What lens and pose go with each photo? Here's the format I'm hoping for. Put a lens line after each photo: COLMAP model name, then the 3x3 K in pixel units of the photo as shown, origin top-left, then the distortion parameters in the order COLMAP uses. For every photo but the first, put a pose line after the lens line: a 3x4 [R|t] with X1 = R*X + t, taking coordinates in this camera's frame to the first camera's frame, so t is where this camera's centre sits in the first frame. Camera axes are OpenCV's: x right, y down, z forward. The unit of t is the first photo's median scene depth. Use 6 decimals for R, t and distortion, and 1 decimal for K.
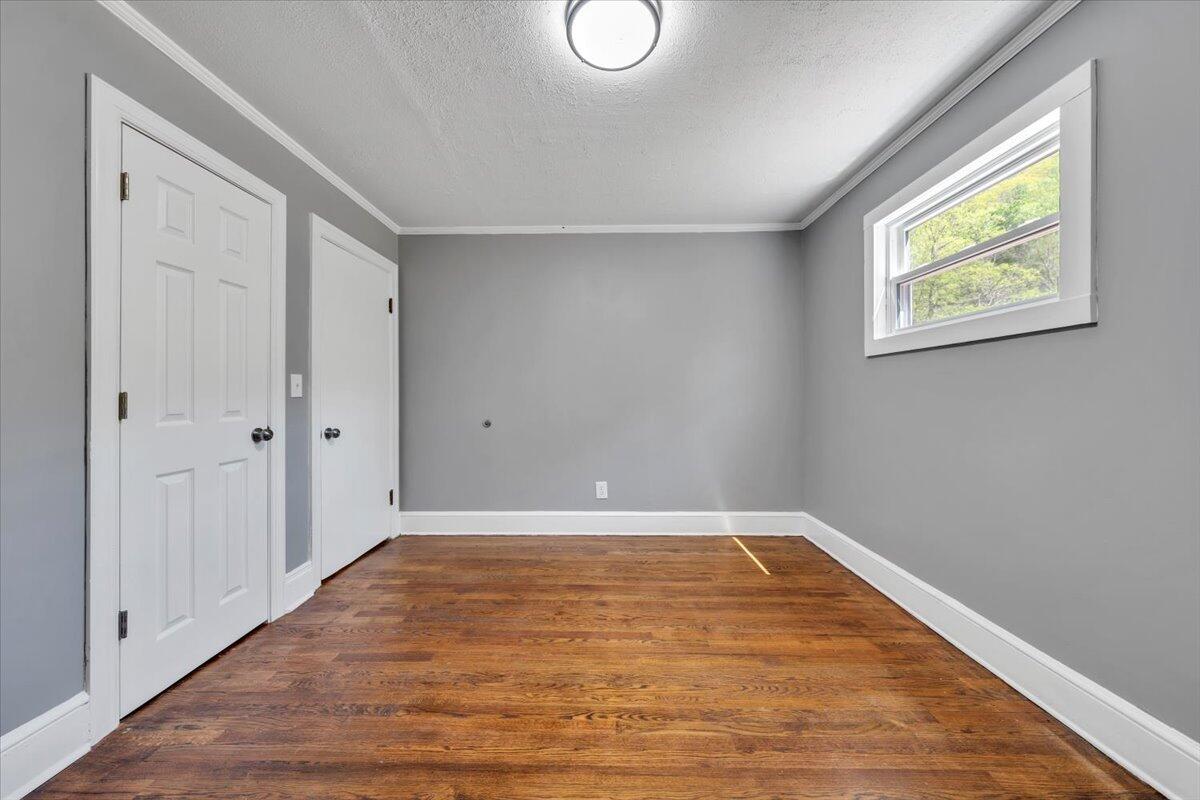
lens RADIAL K [[415.6, 0, 588.0], [0, 415.6, 401.3], [0, 0, 1]] dist [-0.000726, -0.000378]
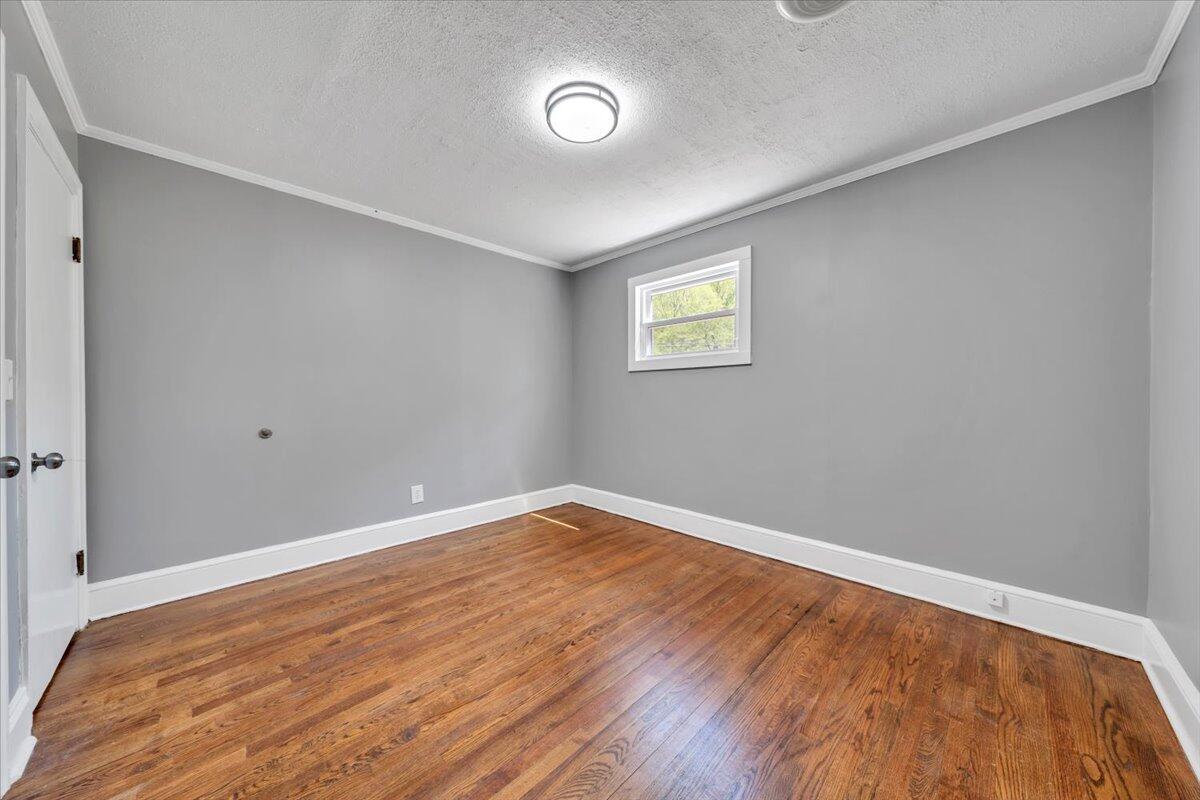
lens RADIAL K [[415.6, 0, 595.4], [0, 415.6, 411.9], [0, 0, 1]] dist [-0.000726, -0.000378]
pose [[0.685544, -0.025273, 0.727592, -0.559961], [0.010848, 0.999641, 0.024501, 0.001999], [-0.727950, -0.008904, 0.685572, 0.042021]]
